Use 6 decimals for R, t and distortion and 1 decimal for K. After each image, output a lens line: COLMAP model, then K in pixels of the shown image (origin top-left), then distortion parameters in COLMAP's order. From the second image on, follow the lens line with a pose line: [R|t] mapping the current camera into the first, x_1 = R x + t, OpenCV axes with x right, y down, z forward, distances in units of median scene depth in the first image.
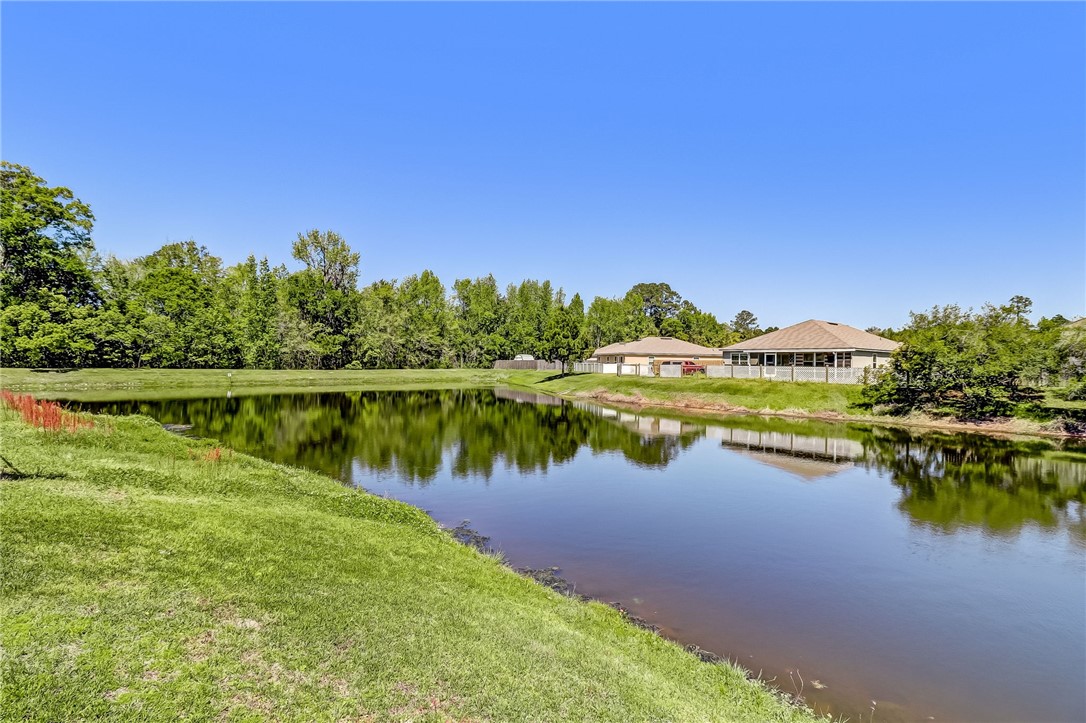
lens RADIAL K [[509.2, 0, 537.5], [0, 509.2, 360.1], [0, 0, 1]] dist [0.037815, -0.018739]
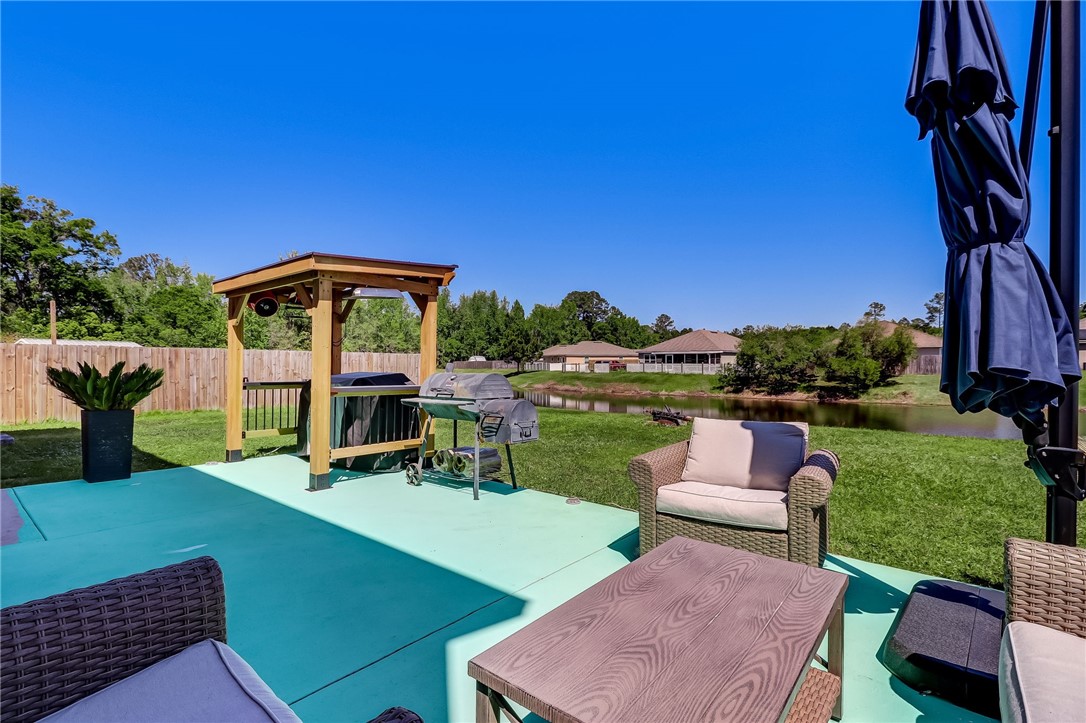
lens RADIAL K [[509.2, 0, 537.5], [0, 509.2, 360.1], [0, 0, 1]] dist [0.037815, -0.018739]
pose [[0.991186, -0.014959, 0.131627, -0.068010], [0.014755, 0.999888, 0.002530, -0.004741], [-0.131651, -0.000566, 0.991296, -0.252984]]
